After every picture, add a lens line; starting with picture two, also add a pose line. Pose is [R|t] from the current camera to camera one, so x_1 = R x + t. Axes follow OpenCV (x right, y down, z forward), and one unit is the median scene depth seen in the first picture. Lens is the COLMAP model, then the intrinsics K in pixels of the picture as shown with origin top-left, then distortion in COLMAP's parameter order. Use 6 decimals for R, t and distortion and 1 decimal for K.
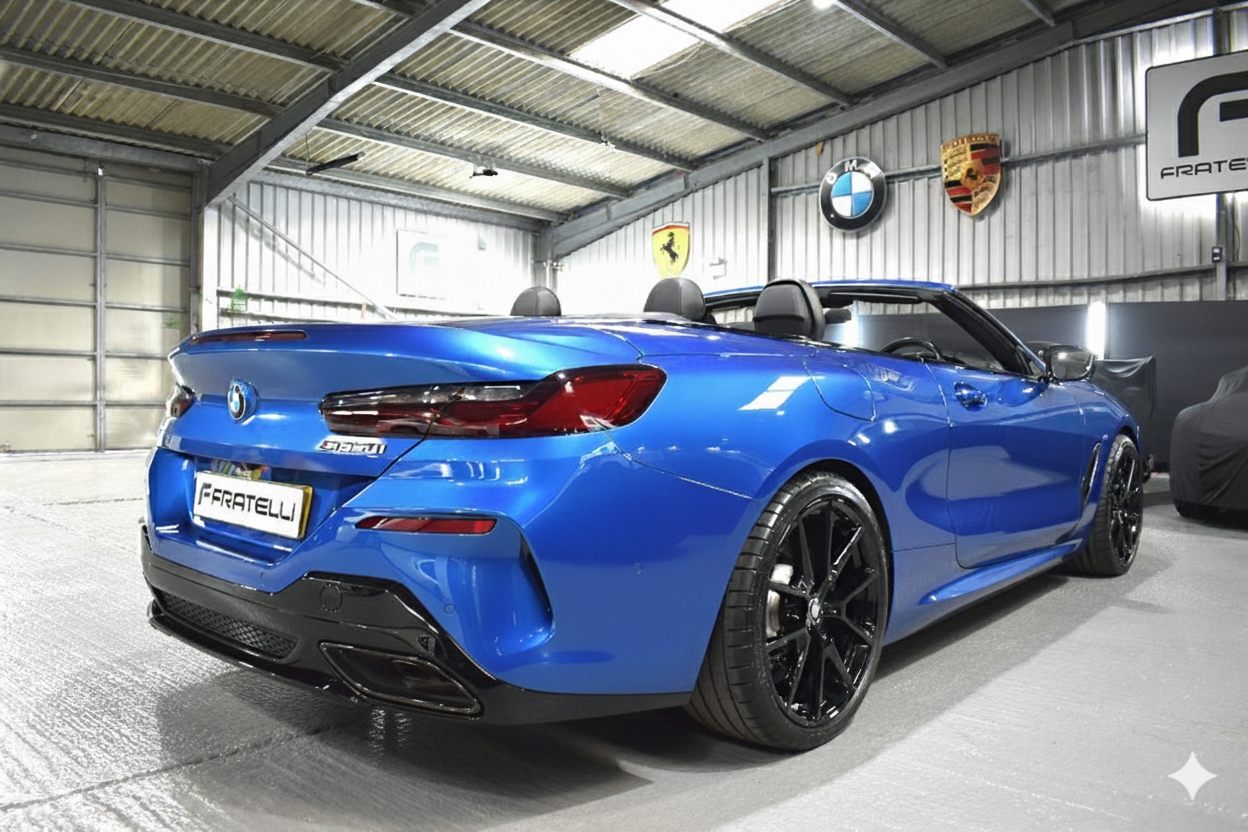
lens RADIAL K [[970.1, 0, 620.6], [0, 970.1, 418.0], [0, 0, 1]] dist [-0.109257, 0.032815]
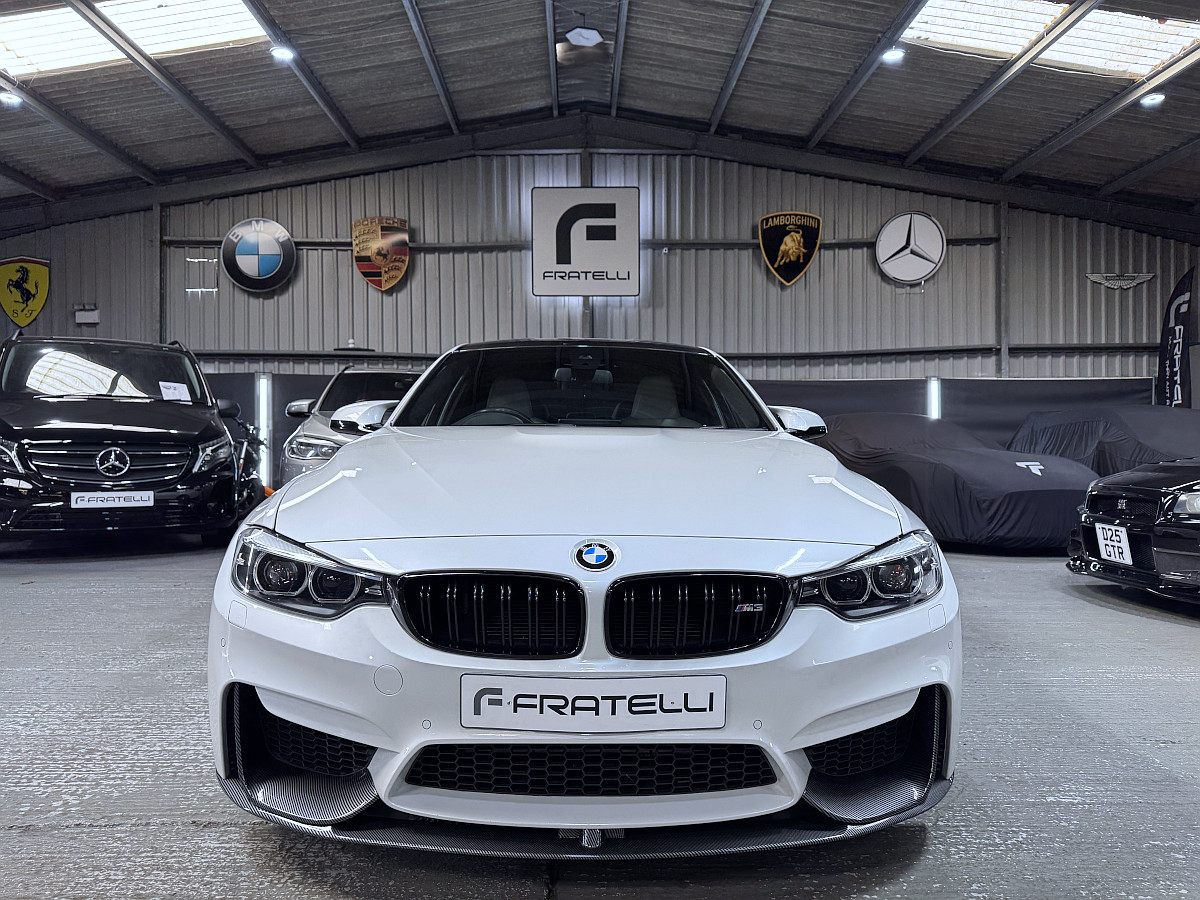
lens RADIAL K [[835.4, 0, 600.0], [0, 835.4, 450.0], [0, 0, 1]] dist [0.039386, -0.039692]
pose [[0.719186, -0.006885, 0.694783, -0.128977], [0.021862, 0.999680, -0.012722, -0.007859], [-0.694473, 0.024339, 0.719107, 0.119485]]
